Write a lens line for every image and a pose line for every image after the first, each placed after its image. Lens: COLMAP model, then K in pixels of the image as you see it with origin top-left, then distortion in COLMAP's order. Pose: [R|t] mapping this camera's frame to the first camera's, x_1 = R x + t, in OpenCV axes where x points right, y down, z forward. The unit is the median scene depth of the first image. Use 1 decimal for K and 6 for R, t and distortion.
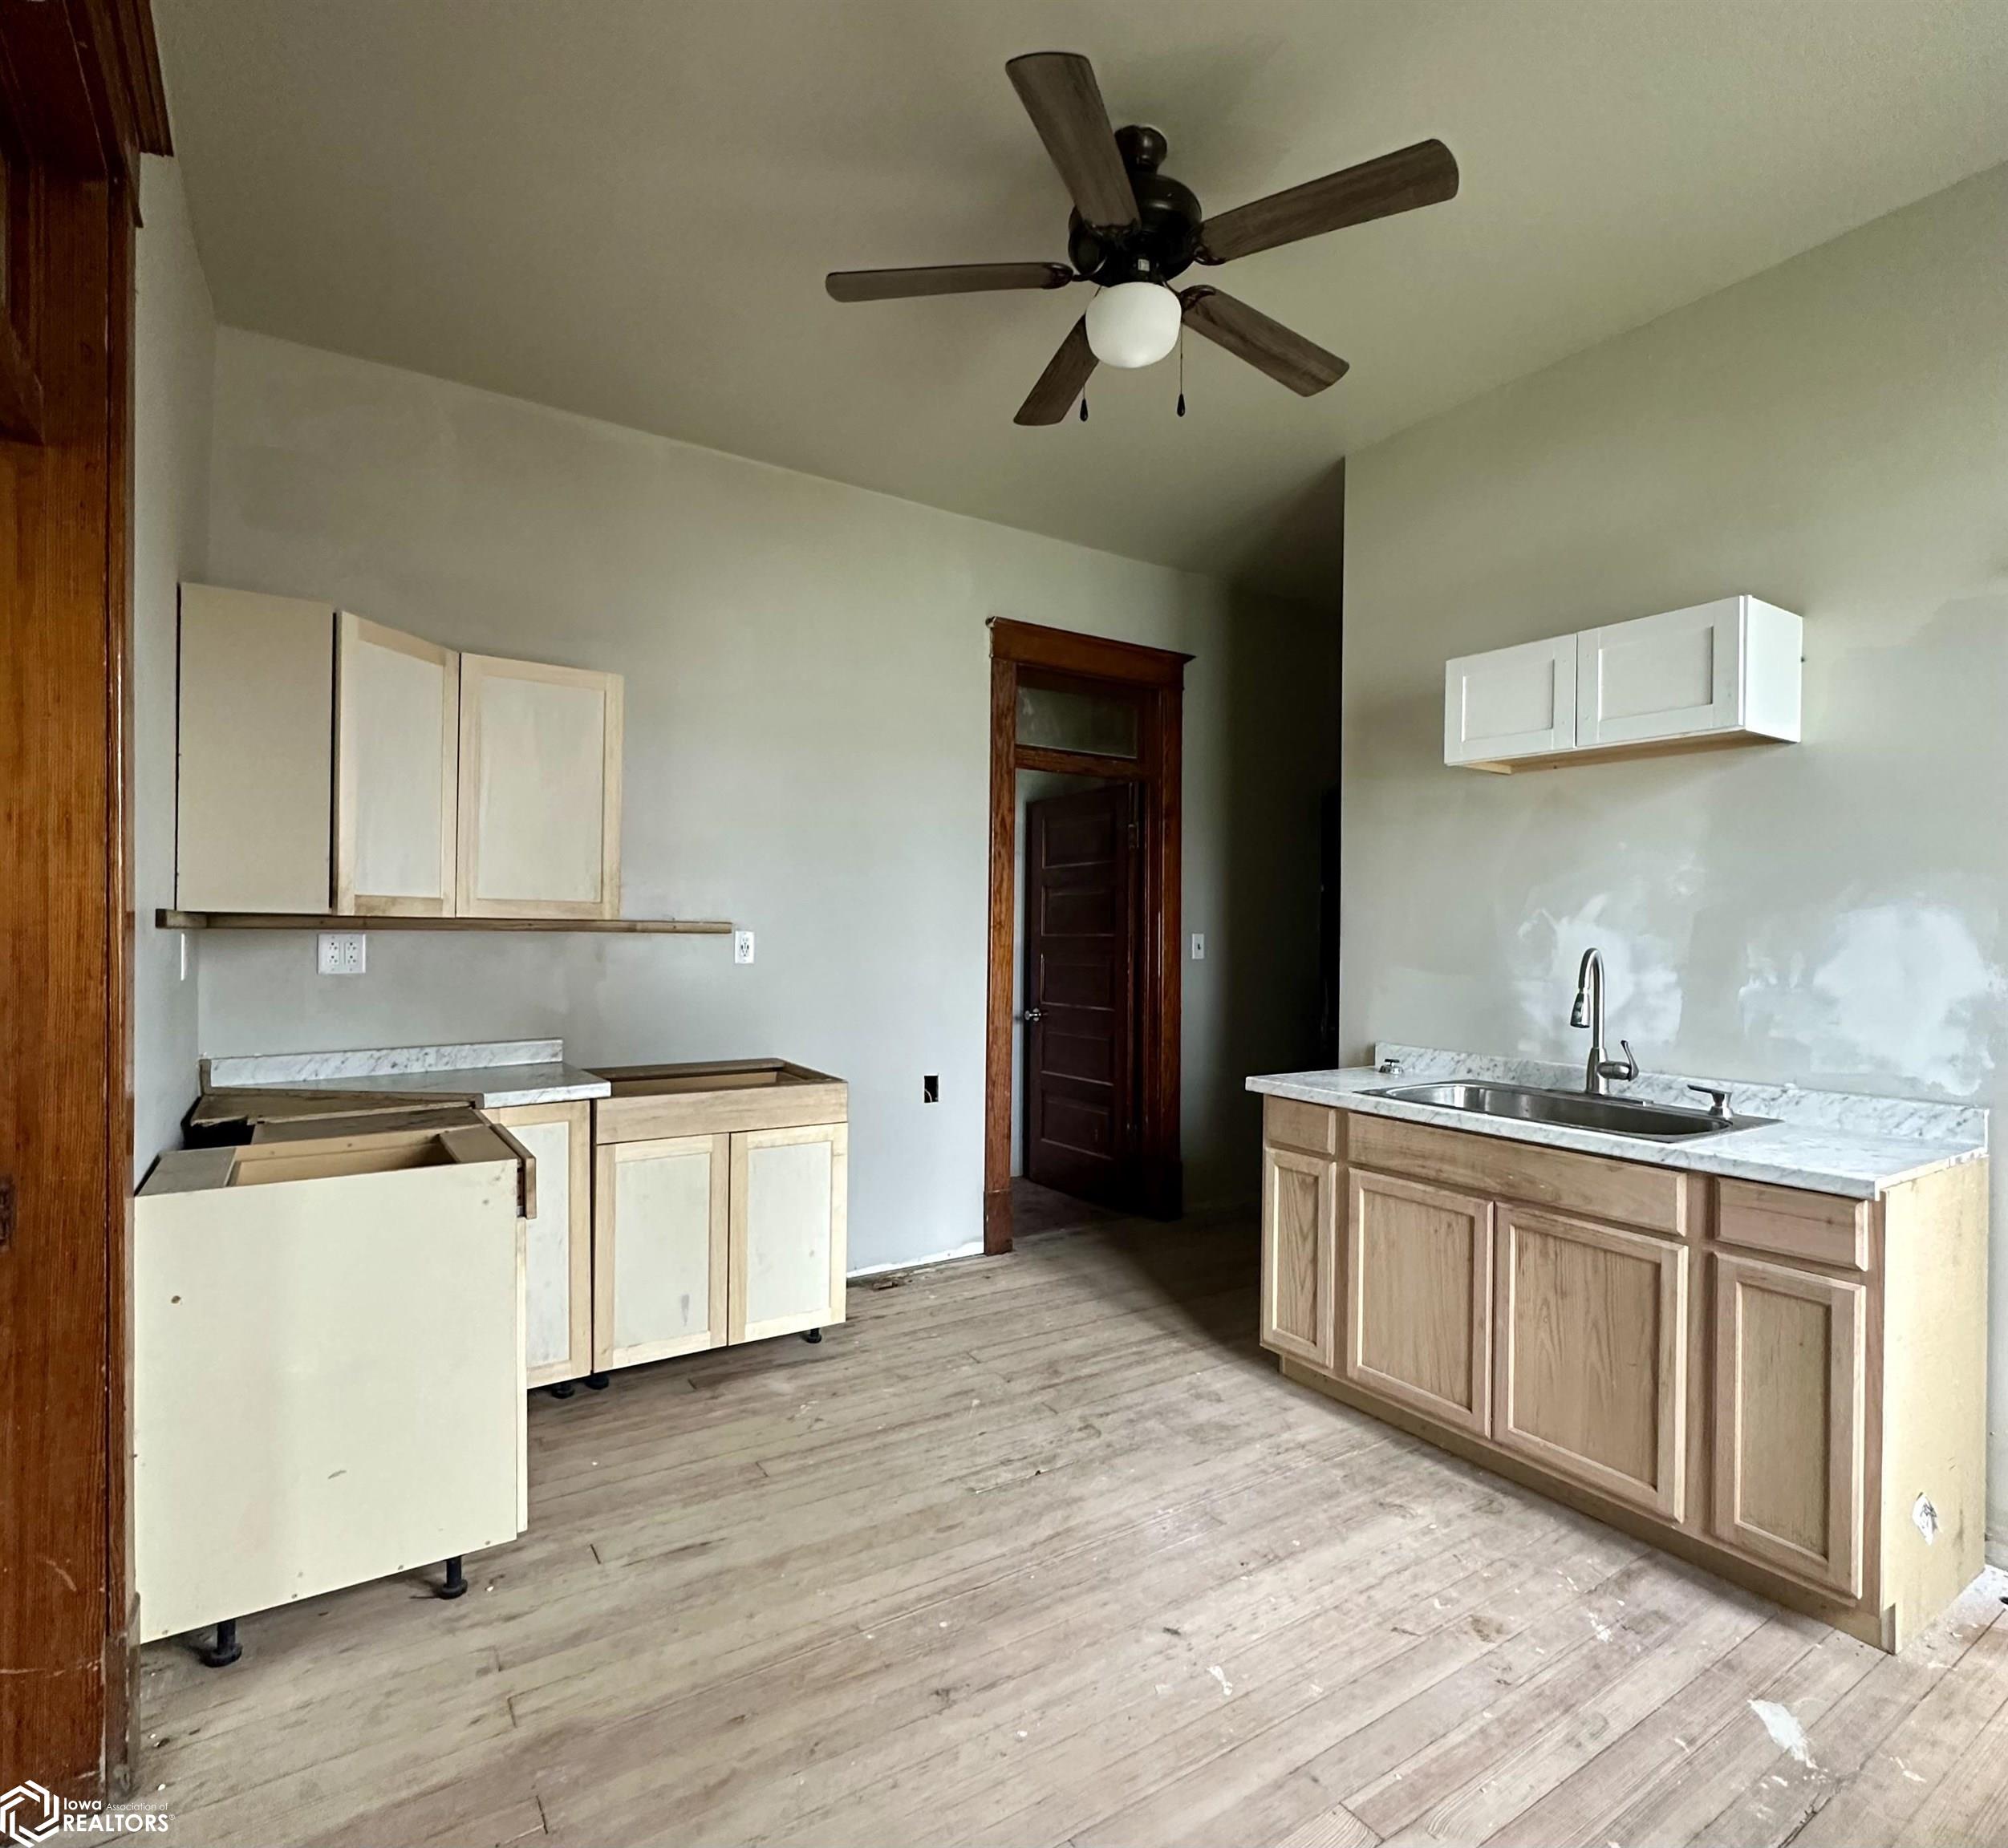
lens RADIAL K [[1064.8, 0, 1004.0], [0, 1064.8, 924.0], [0, 0, 1]] dist [-0.005258, 0.001638]
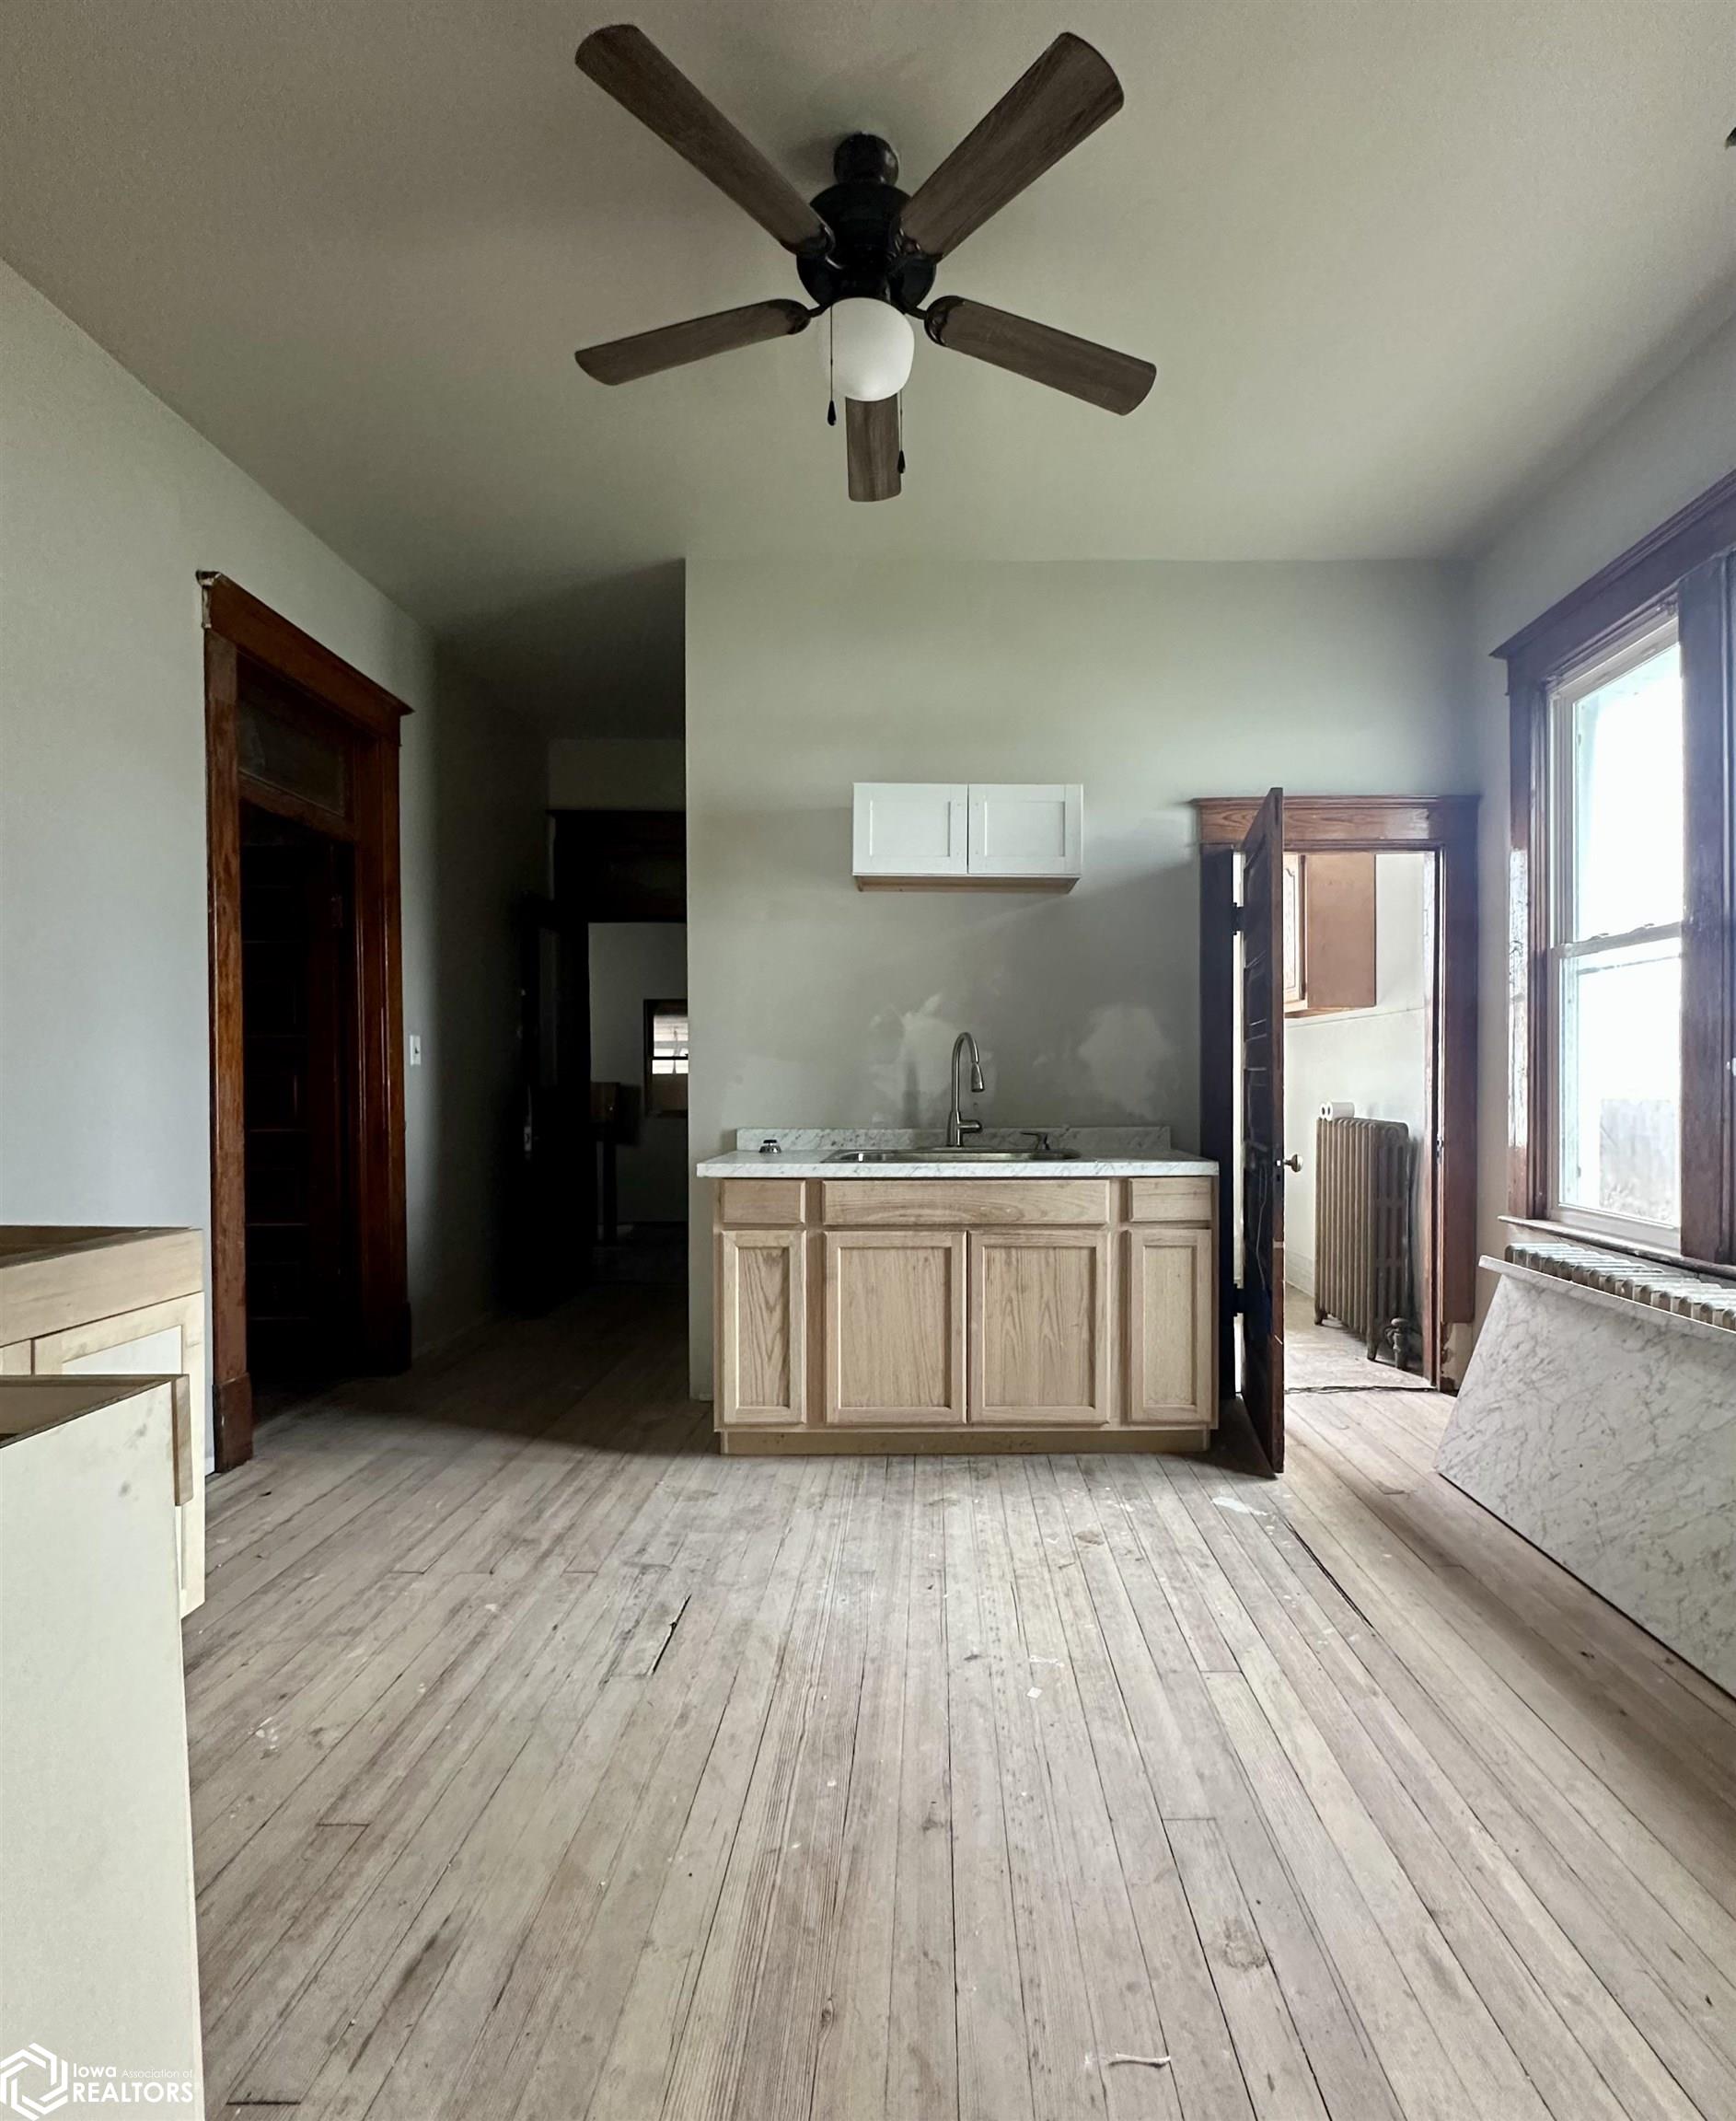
lens RADIAL K [[1008.6, 0, 937.0], [0, 1008.6, 1085.0], [0, 0, 1]] dist [-0.003471, 0.000470]
pose [[0.540351, -0.017381, 0.841260, -0.512723], [0.003055, 0.999821, 0.018695, 0.065484], [-0.841434, -0.007532, 0.540307, 0.376969]]
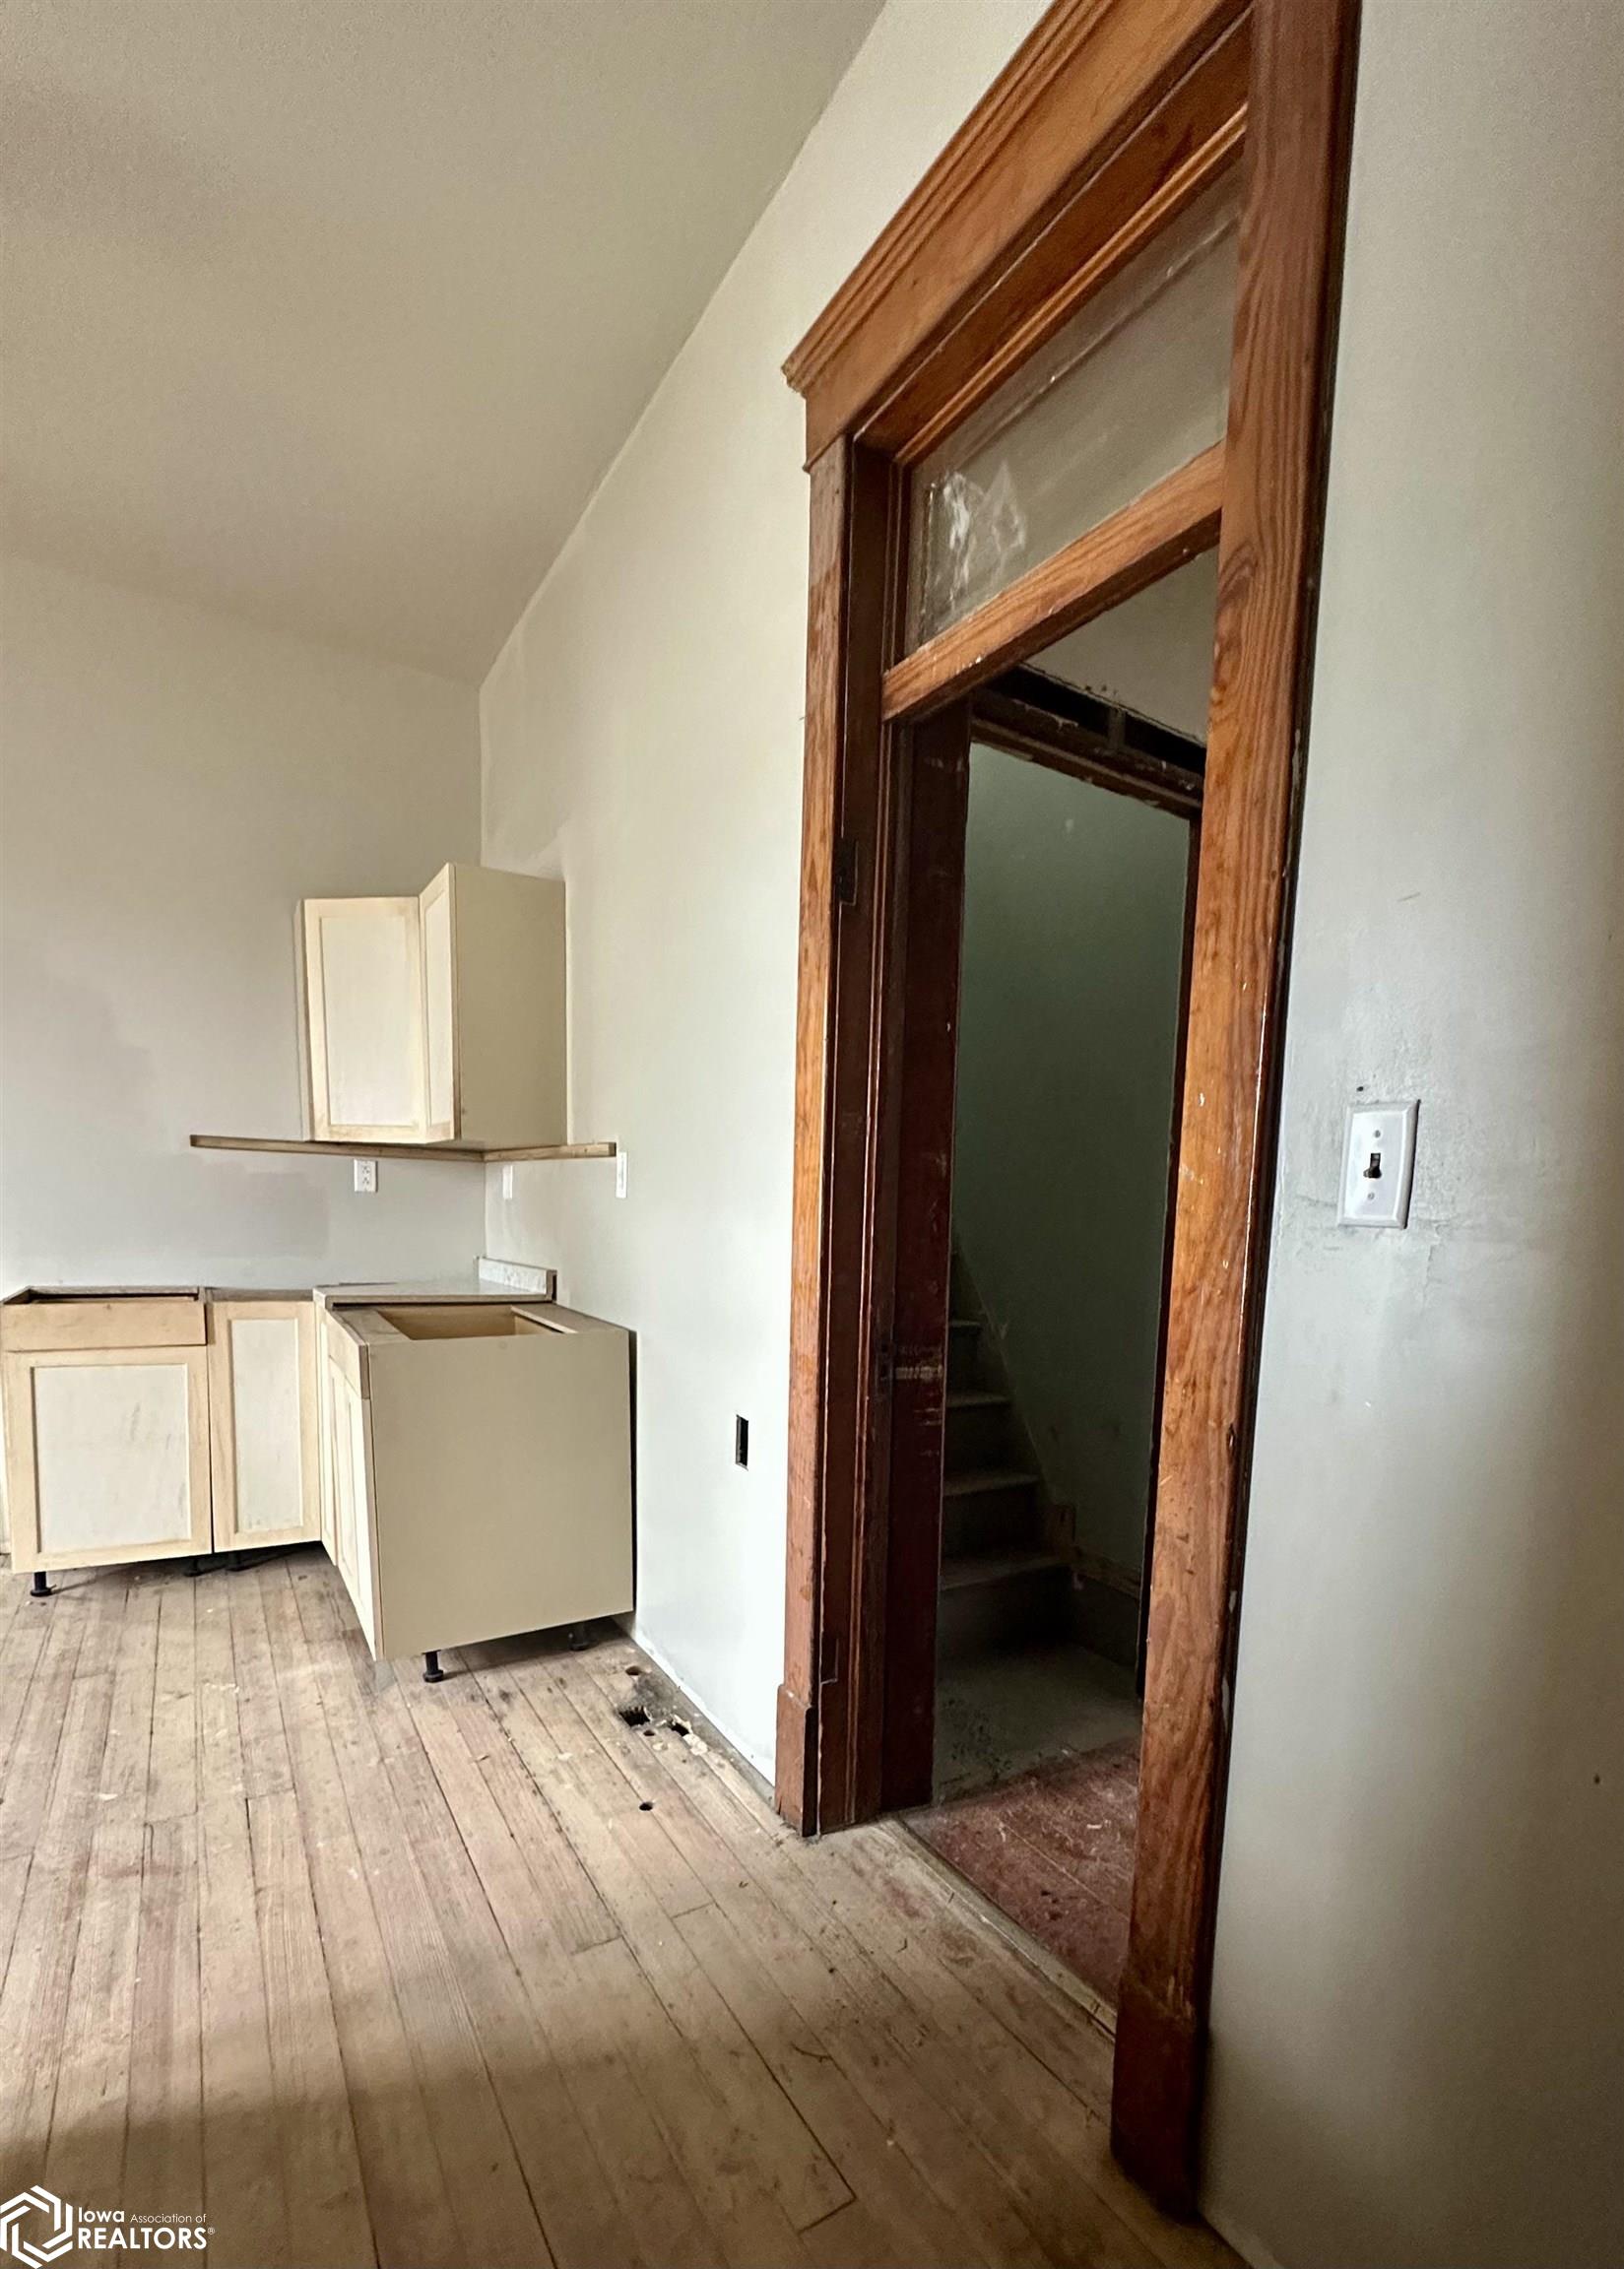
lens RADIAL K [[1080.2, 0, 919.4], [0, 1080.2, 1339.1], [0, 0, 1]] dist [0.000329, -0.000129]
pose [[0.021586, 0.115315, -0.993094, 0.731677], [-0.026559, 0.993041, 0.114732, 0.061770], [0.999414, 0.023899, 0.024499, 1.685363]]
